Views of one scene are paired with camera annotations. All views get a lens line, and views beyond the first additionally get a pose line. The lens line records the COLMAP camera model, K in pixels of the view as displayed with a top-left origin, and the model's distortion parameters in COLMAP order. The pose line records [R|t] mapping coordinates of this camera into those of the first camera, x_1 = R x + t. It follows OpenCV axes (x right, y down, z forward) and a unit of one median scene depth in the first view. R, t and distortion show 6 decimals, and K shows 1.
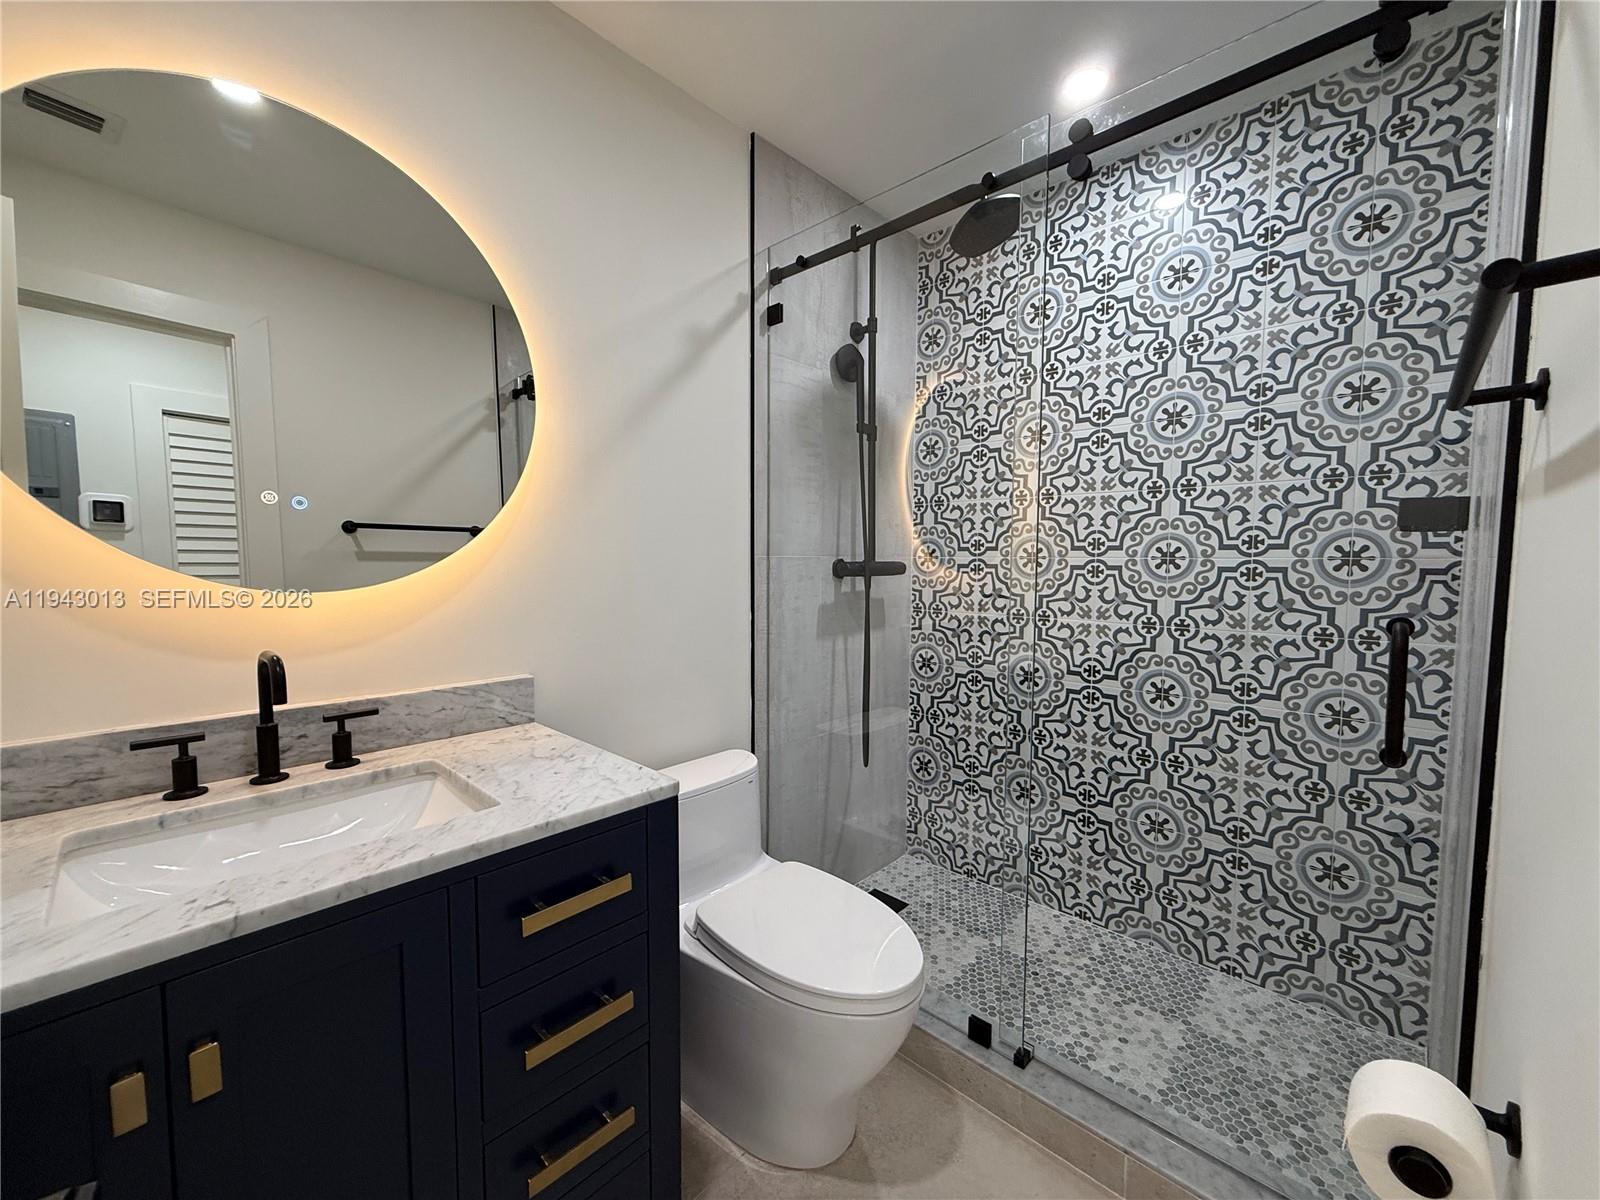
lens RADIAL K [[640.6, 0, 794.9], [0, 640.6, 602.9], [0, 0, 1]] dist [0.001017, 0.000276]
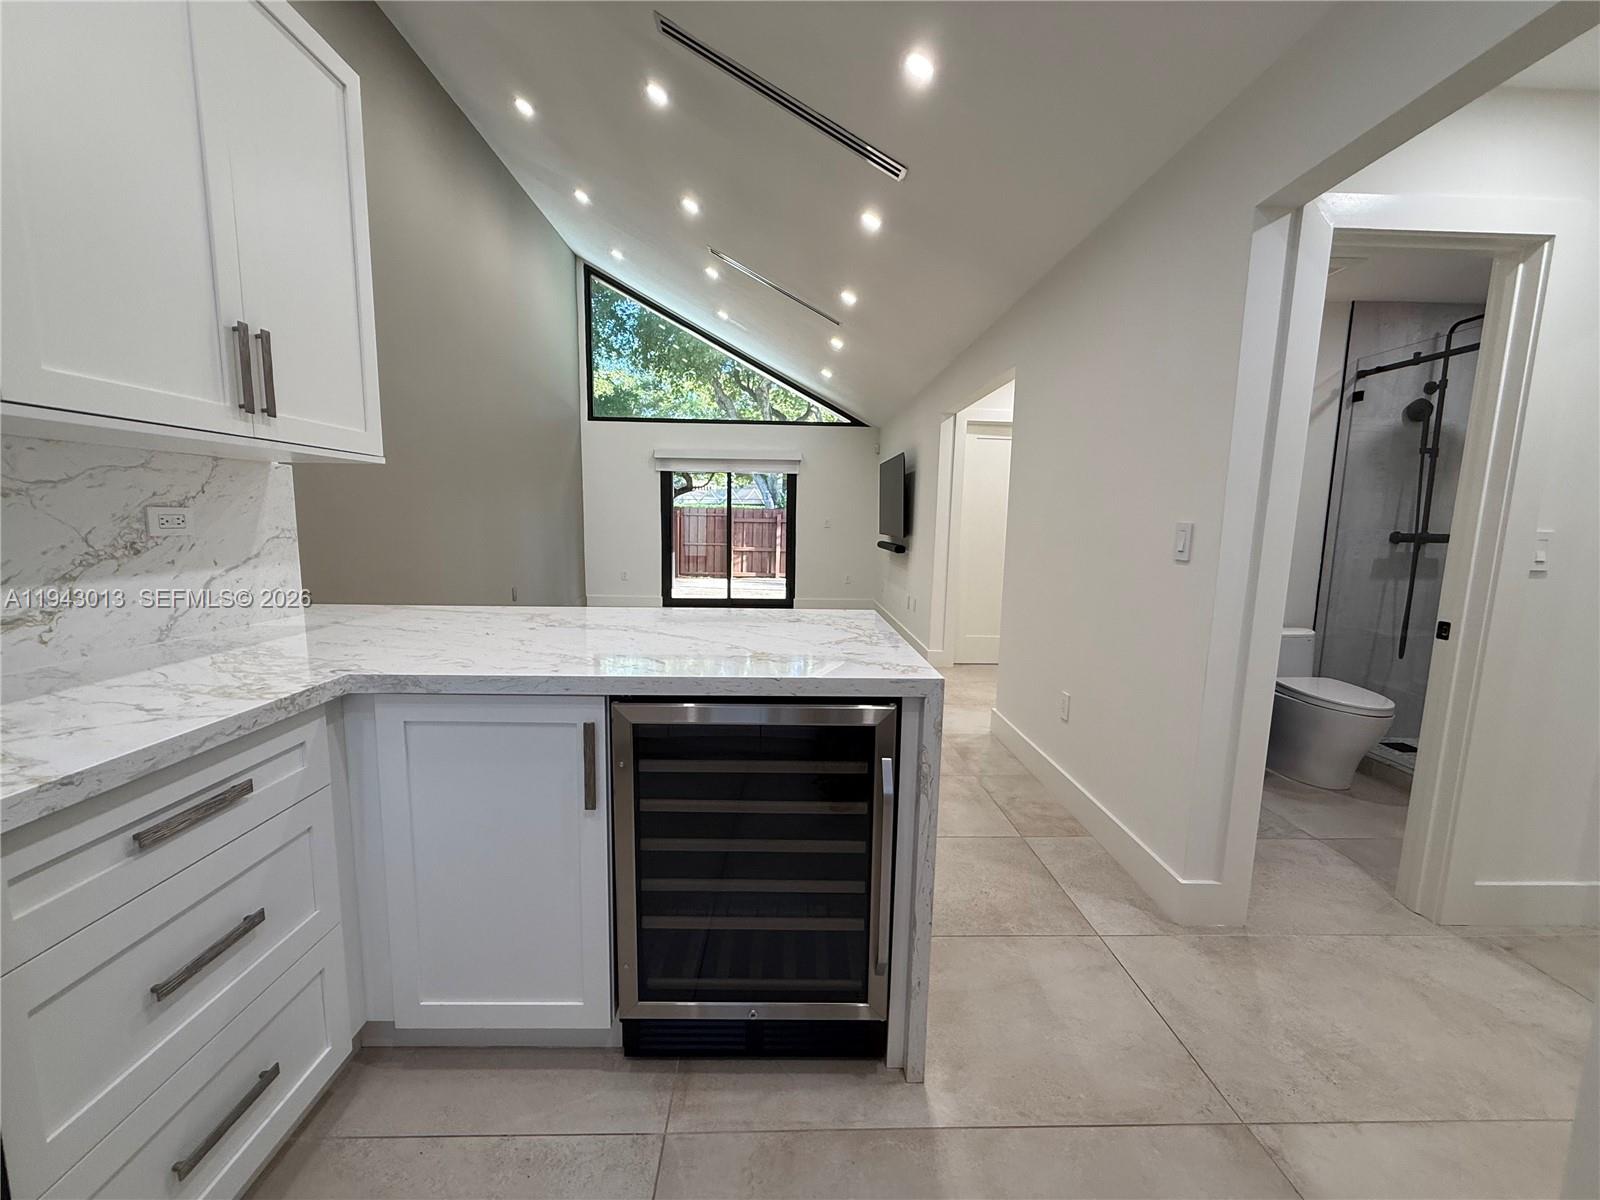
lens RADIAL K [[640.6, 0, 794.6], [0, 640.6, 601.6], [0, 0, 1]] dist [0.001017, 0.000276]
pose [[0.707752, 0.095315, -0.700002, 0.149252], [-0.057455, 0.995340, 0.077438, 0.072880], [0.704121, -0.014588, 0.709930, -1.279472]]
